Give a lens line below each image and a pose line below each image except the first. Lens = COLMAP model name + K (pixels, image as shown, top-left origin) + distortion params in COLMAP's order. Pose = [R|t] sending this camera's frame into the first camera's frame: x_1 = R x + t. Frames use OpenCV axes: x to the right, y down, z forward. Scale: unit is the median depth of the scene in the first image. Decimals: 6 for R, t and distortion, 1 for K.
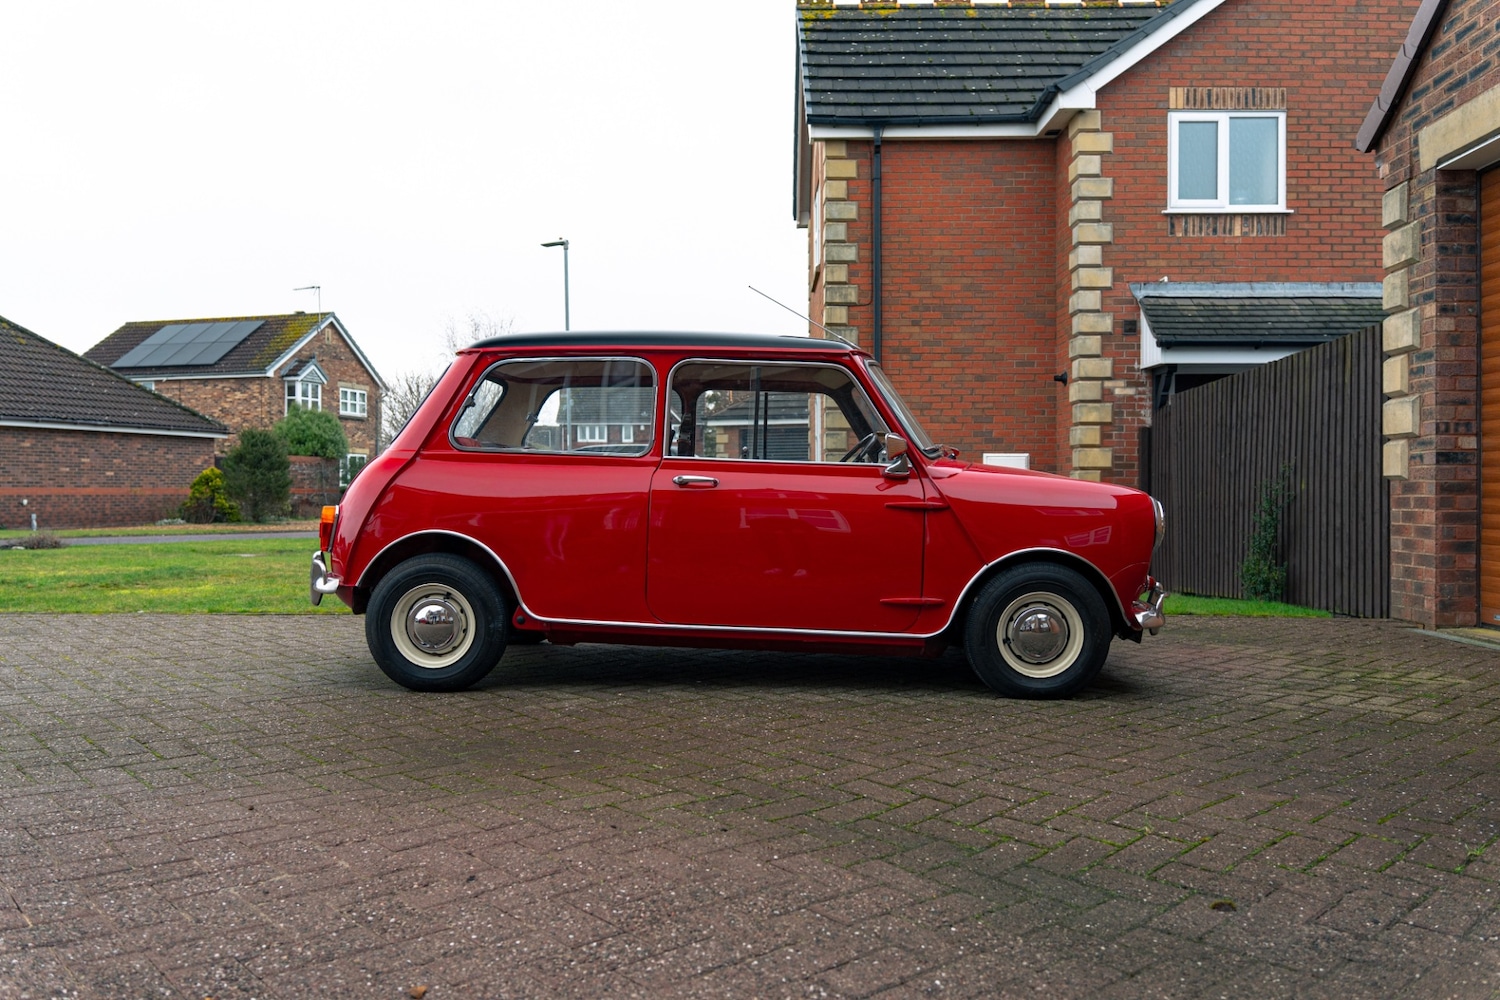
lens RADIAL K [[1153.4, 0, 750.0], [0, 1153.4, 500.0], [0, 0, 1]] dist [0.002872, -0.009894]
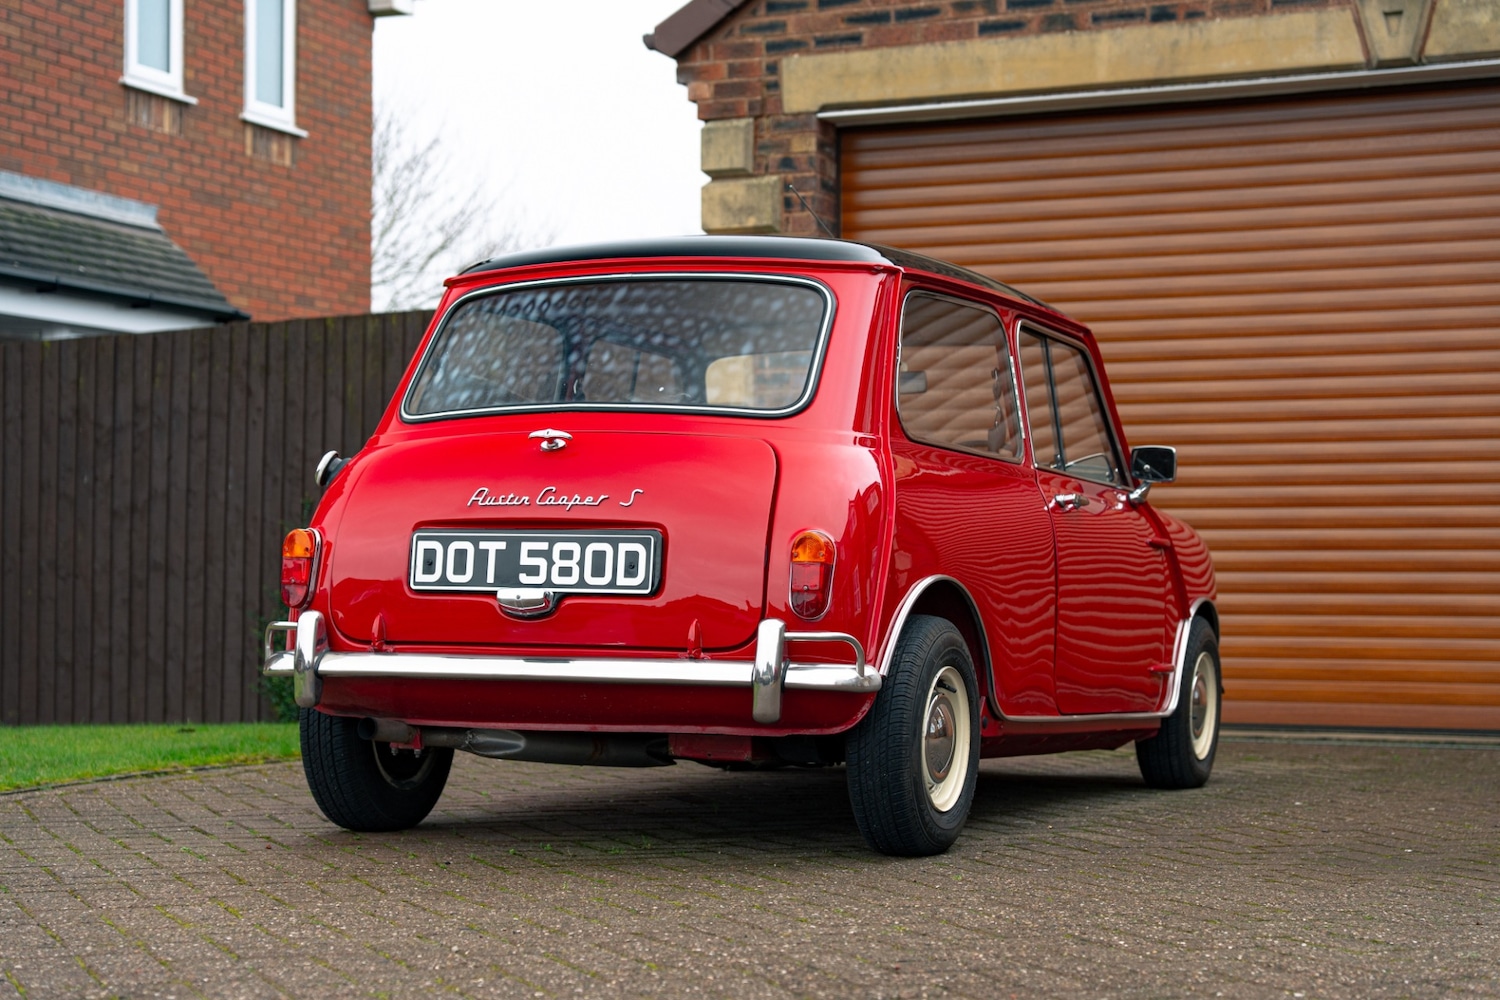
lens RADIAL K [[2677.1, 0, 750.0], [0, 2677.1, 500.0], [0, 0, 1]] dist [0.032396, 0.150755]
pose [[0.368691, 0.028663, 0.929110, -0.599669], [0.003345, 0.999477, -0.032161, 0.011969], [-0.929546, 0.014966, 0.368403, 0.227720]]
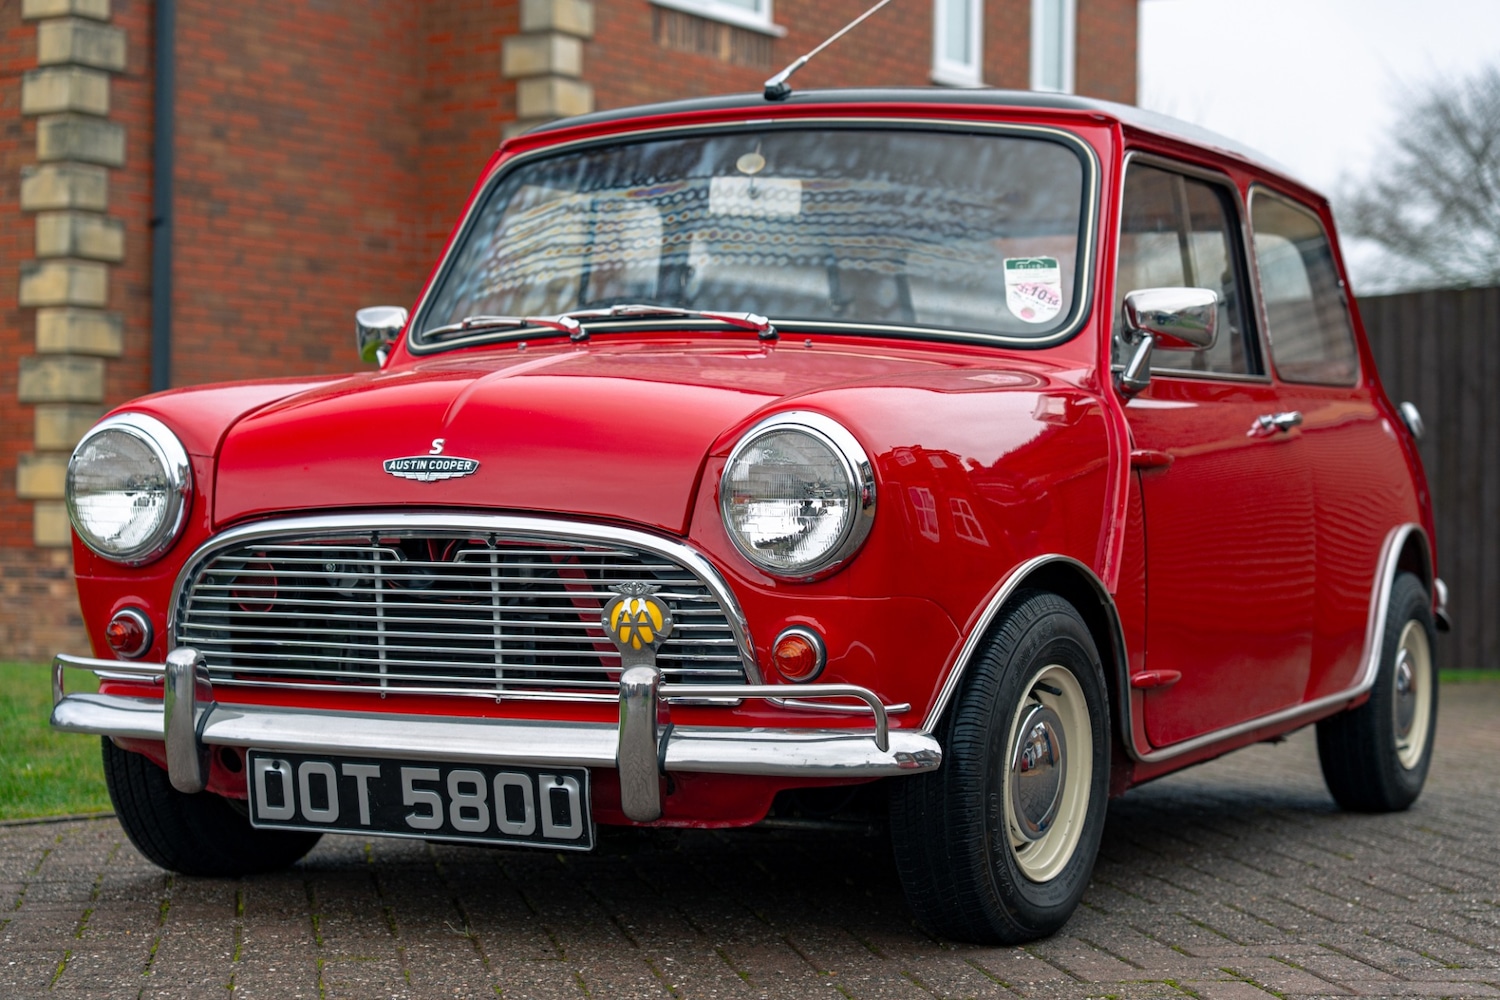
lens RADIAL K [[2918.6, 0, 762.4], [0, 2918.6, 500.8], [0, 0, 1]] dist [0.044209, 0.229365]
pose [[0.552663, 0.017507, 0.833221, -0.863962], [-0.007170, 0.999842, -0.016253, 0.011999], [-0.833374, 0.003008, 0.552701, 0.219762]]
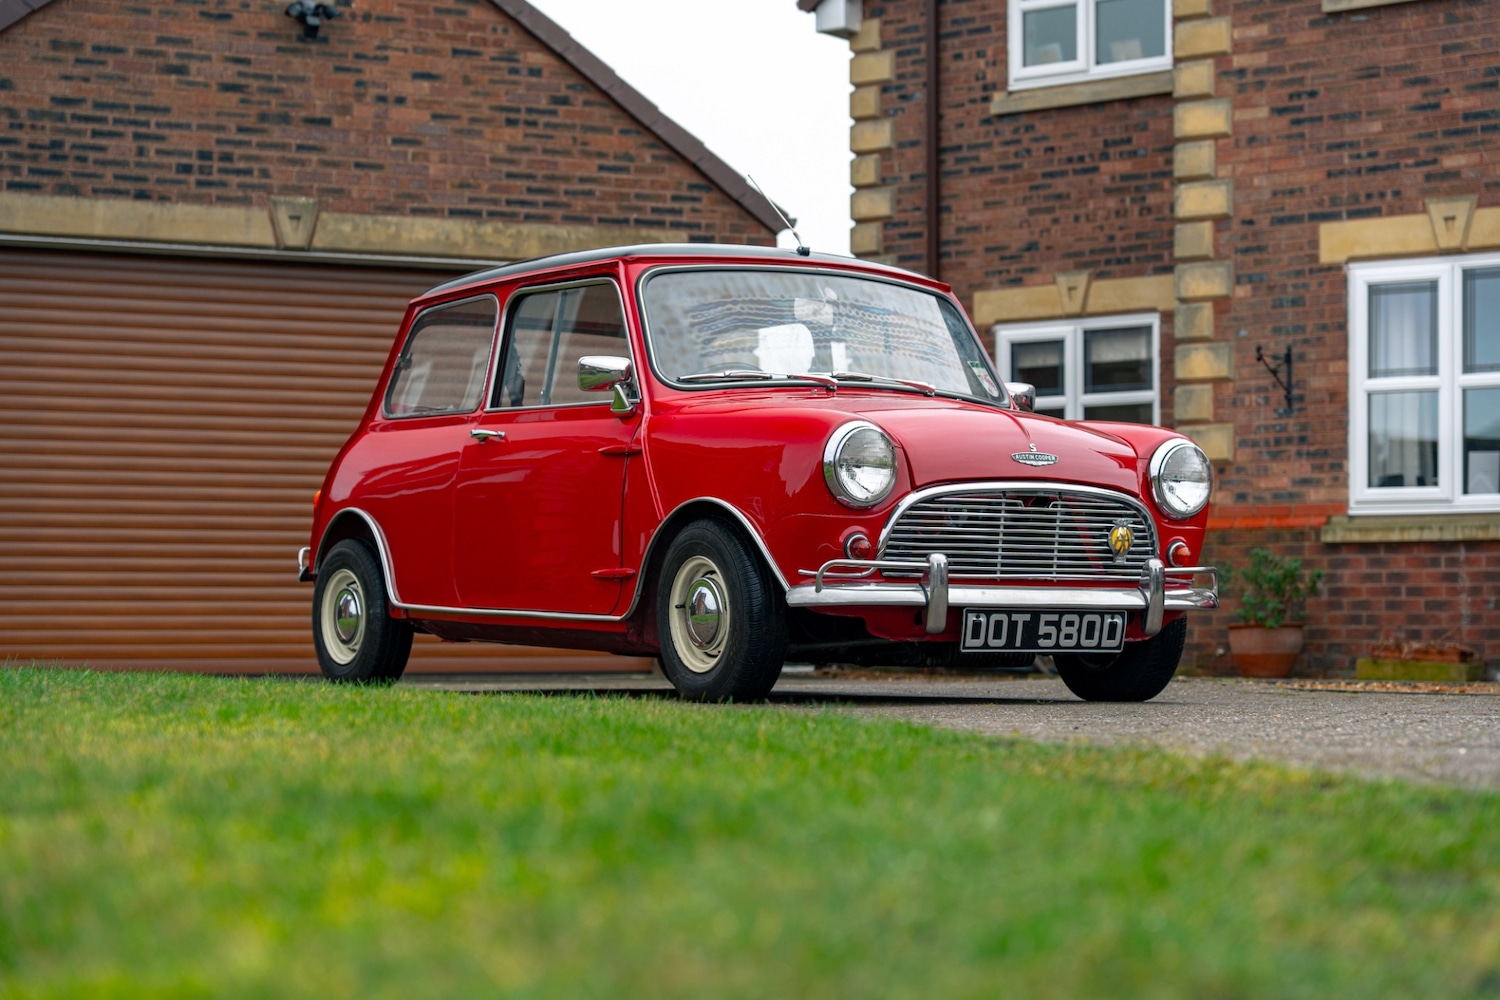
lens RADIAL K [[2918.1, 0, 766.0], [0, 2918.1, 493.1], [0, 0, 1]] dist [0.039749, 0.254955]
pose [[-0.447628, 0.047692, 0.892947, -1.178831], [0.007693, 0.998745, -0.049486, 0.044848], [-0.894187, -0.015282, -0.447433, 0.832122]]
